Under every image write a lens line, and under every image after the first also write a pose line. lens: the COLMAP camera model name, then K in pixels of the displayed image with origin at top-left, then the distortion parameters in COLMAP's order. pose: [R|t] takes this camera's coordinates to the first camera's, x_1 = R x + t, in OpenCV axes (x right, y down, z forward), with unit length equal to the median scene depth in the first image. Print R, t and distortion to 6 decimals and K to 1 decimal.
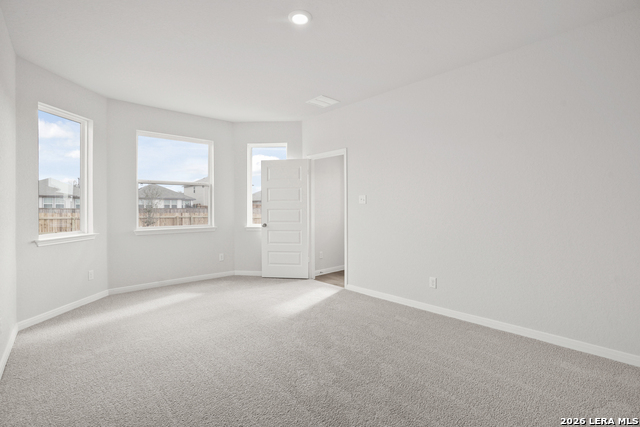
lens RADIAL K [[296.4, 0, 319.9], [0, 296.4, 201.4], [0, 0, 1]] dist [0.000284, -0.000062]
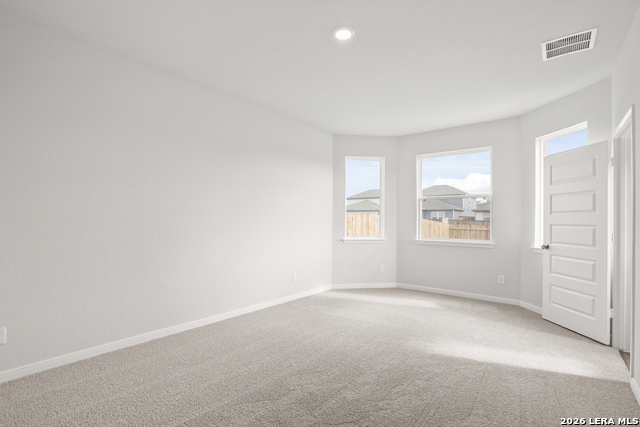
lens RADIAL K [[293.7, 0, 322.1], [0, 293.7, 213.9], [0, 0, 1]] dist [0.002371, 0.000370]
pose [[0.262212, -0.008396, -0.964974, 0.365950], [0.001024, 0.999964, -0.008422, 0.006734], [0.965010, 0.001220, 0.262211, 0.295216]]
